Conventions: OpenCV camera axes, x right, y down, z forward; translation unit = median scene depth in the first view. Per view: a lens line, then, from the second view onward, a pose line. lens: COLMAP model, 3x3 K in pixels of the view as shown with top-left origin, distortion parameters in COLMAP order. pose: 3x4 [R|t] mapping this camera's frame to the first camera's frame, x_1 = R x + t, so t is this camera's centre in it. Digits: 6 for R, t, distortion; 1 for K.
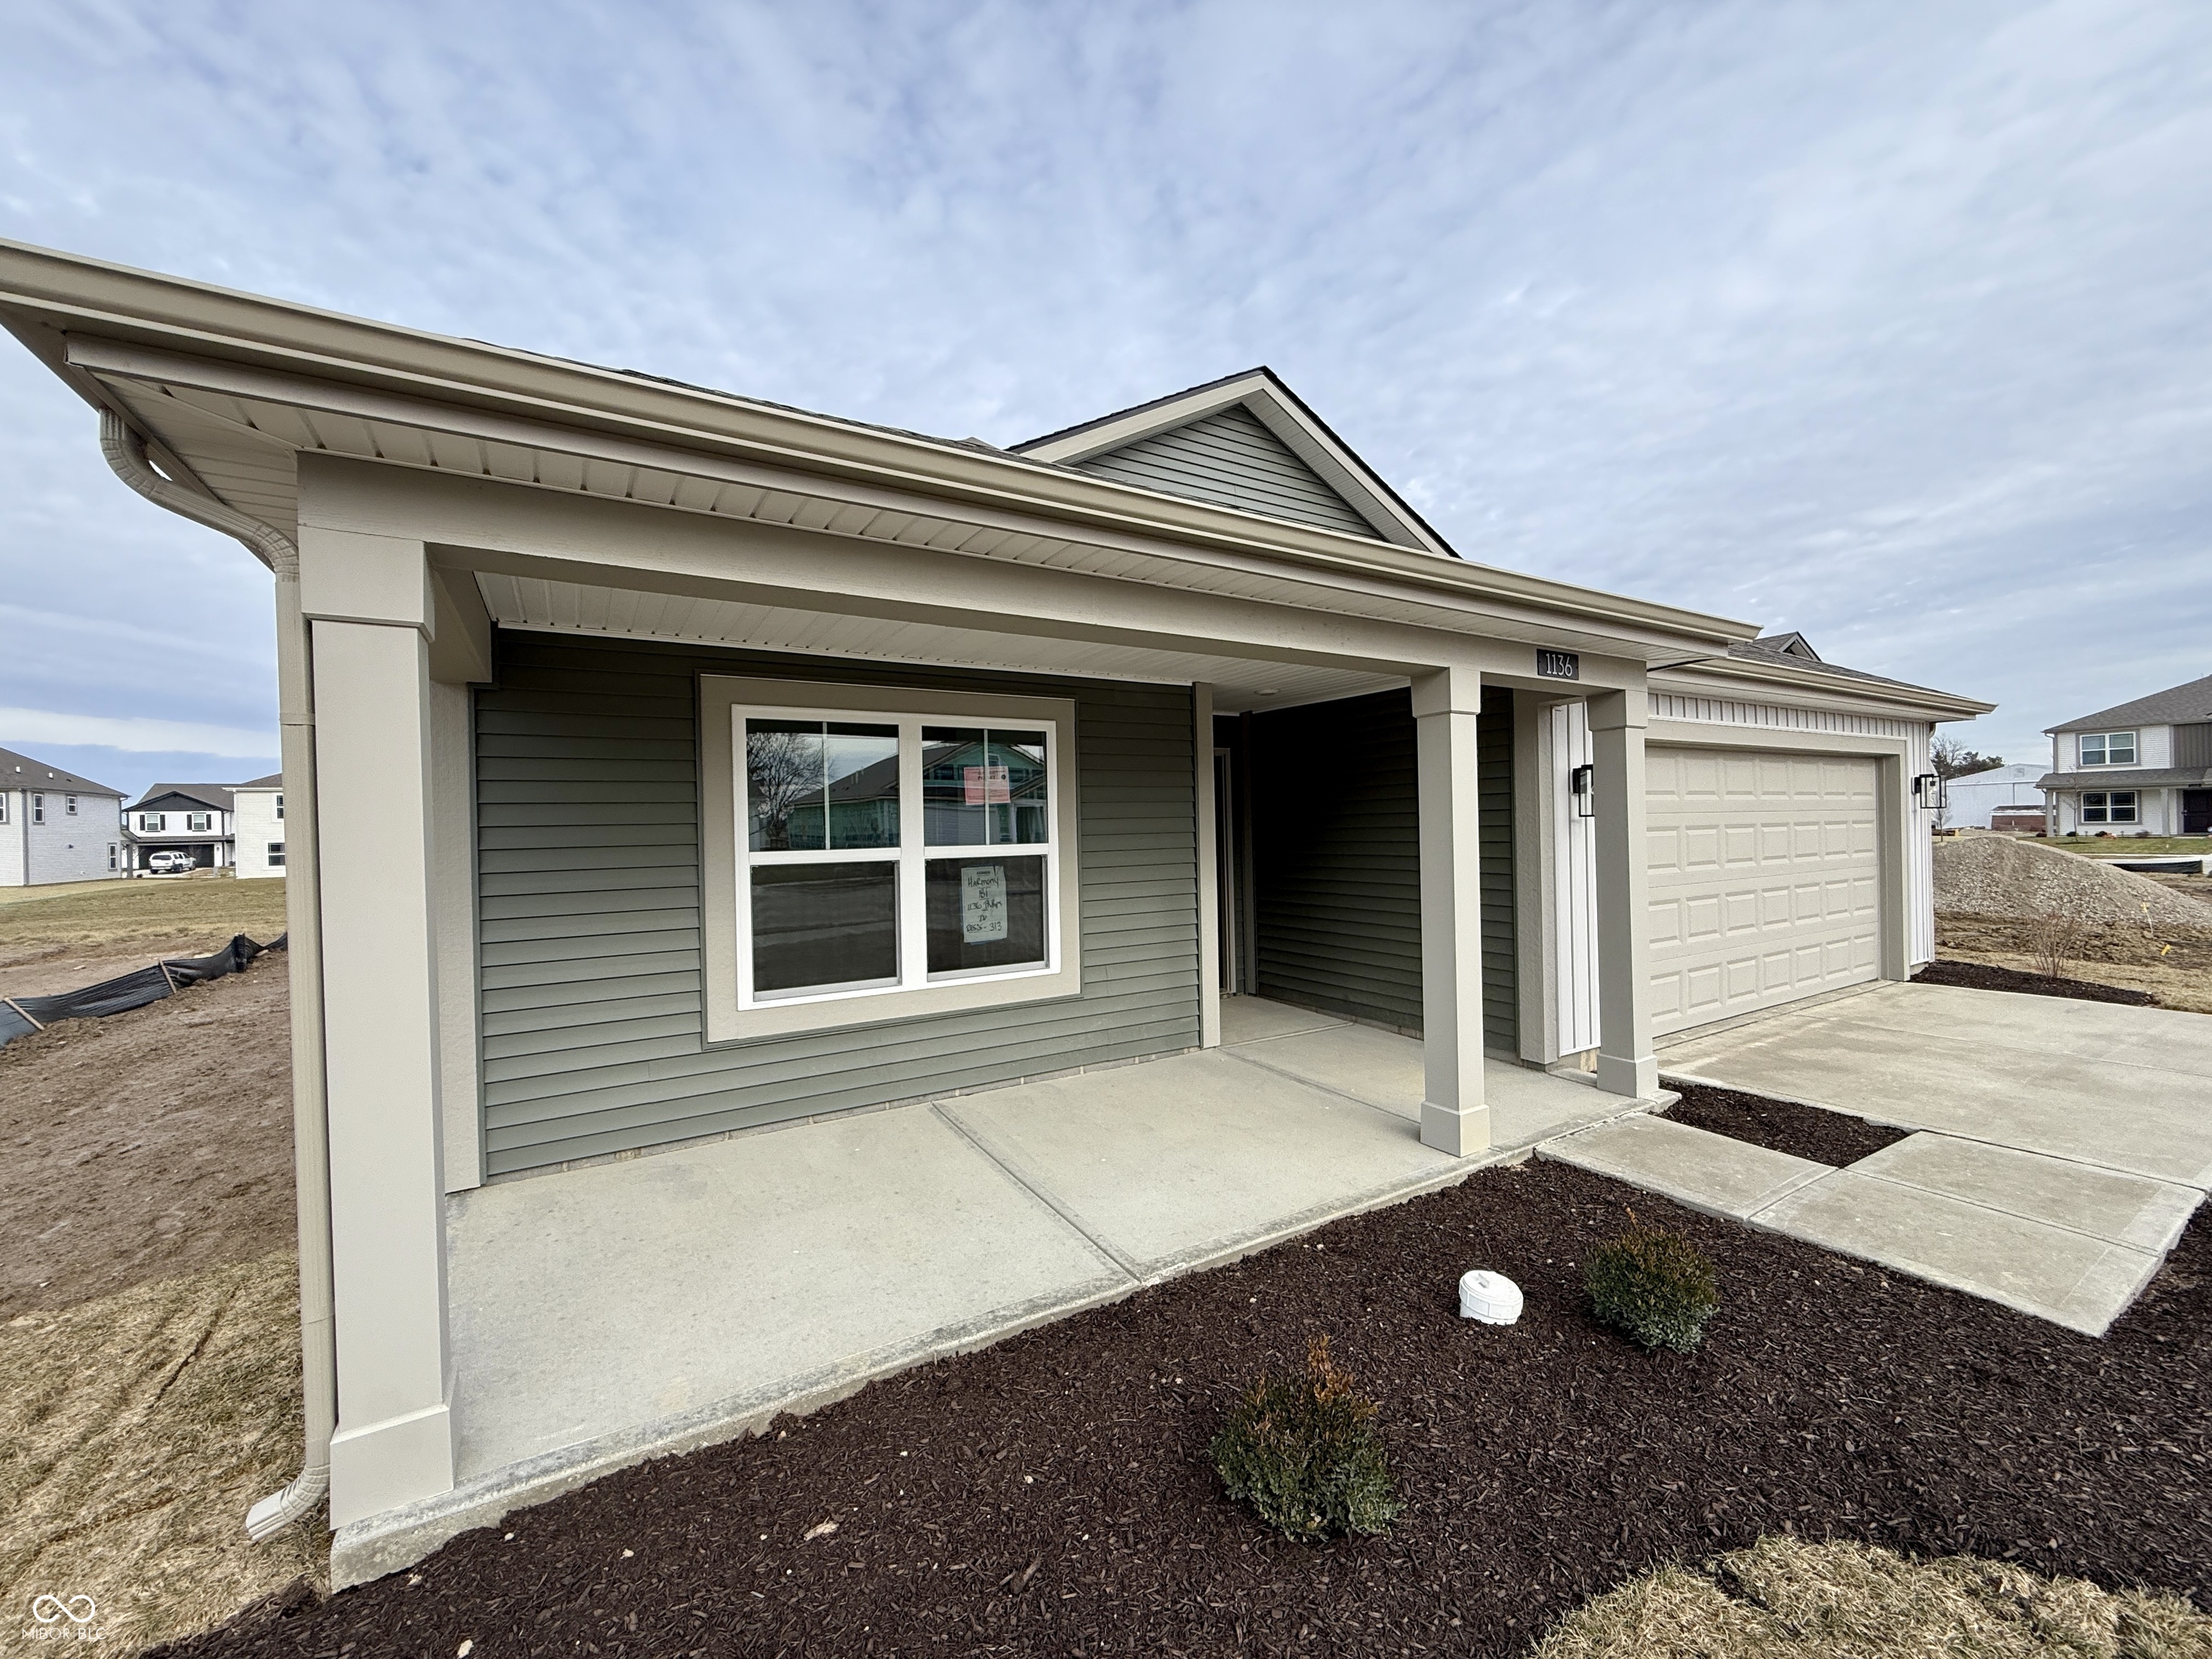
lens RADIAL K [[881.2, 0, 1100.6], [0, 881.2, 830.4], [0, 0, 1]] dist [0.000973, 0.000040]
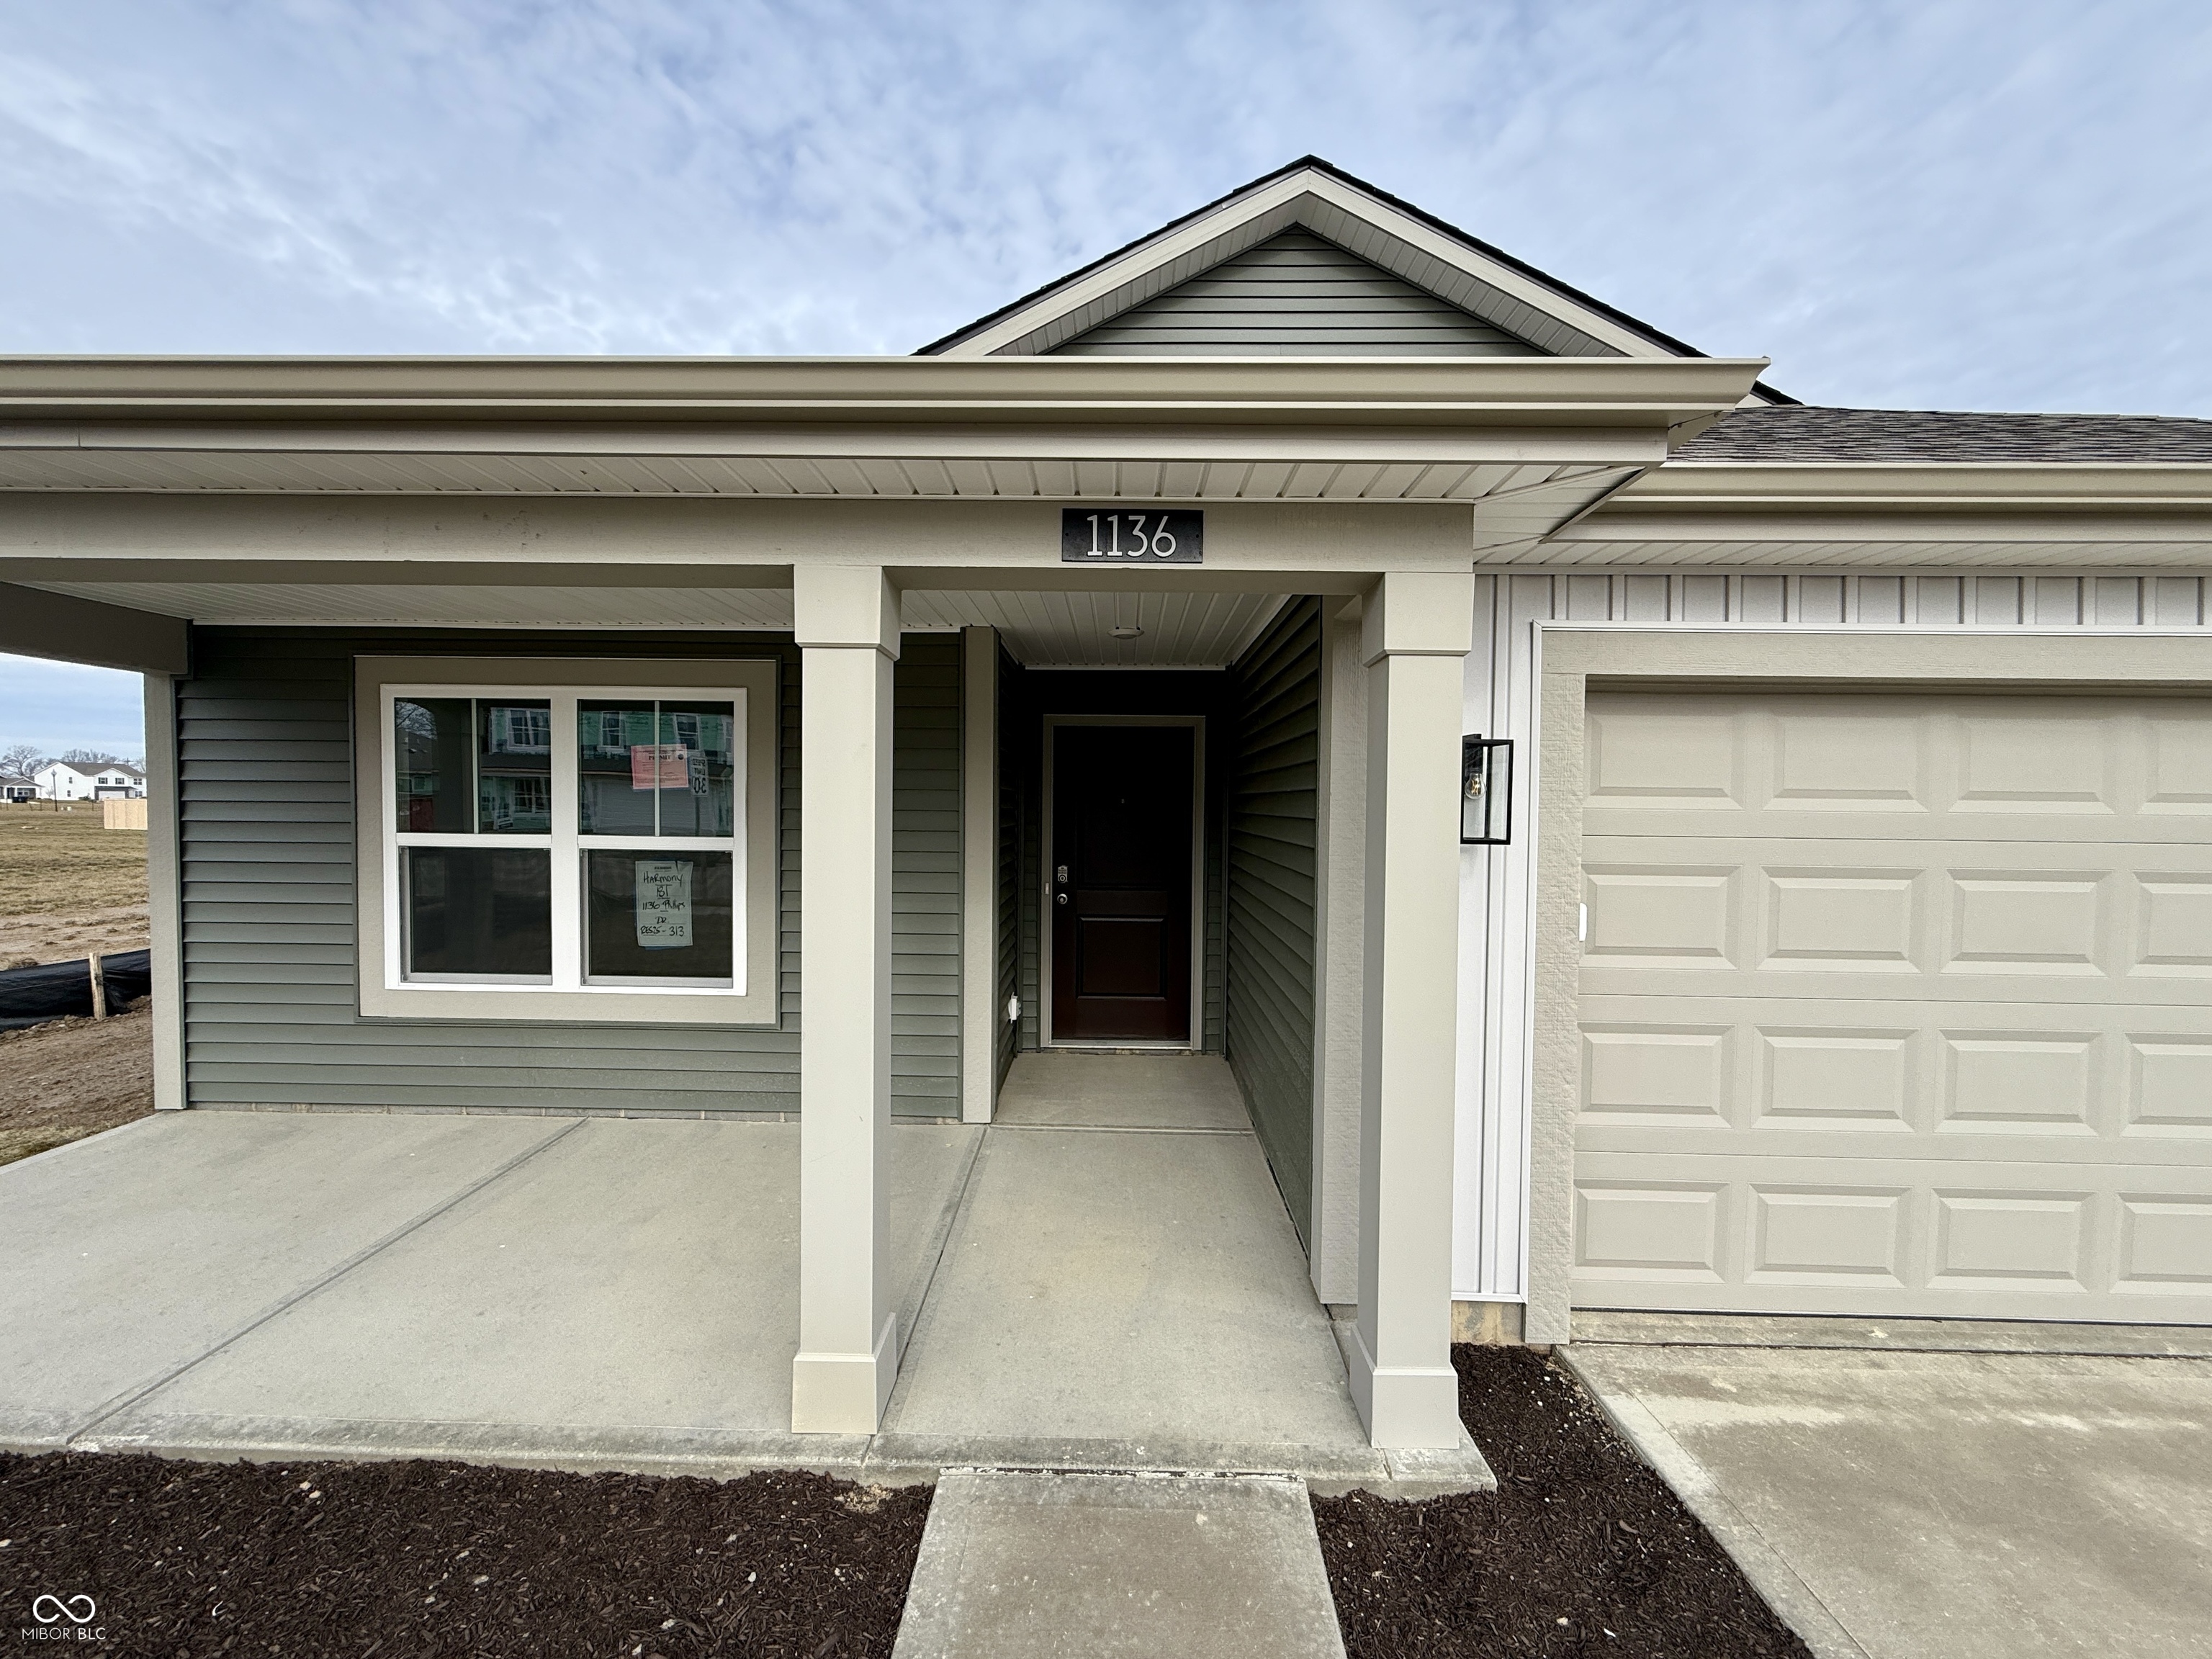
lens RADIAL K [[881.2, 0, 1100.6], [0, 881.2, 830.4], [0, 0, 1]] dist [0.000973, 0.000040]
pose [[0.841321, 0.048784, -0.538330, 0.736966], [-0.031473, 0.998650, 0.041312, -0.040519], [0.539619, -0.017814, 0.841721, 0.540385]]
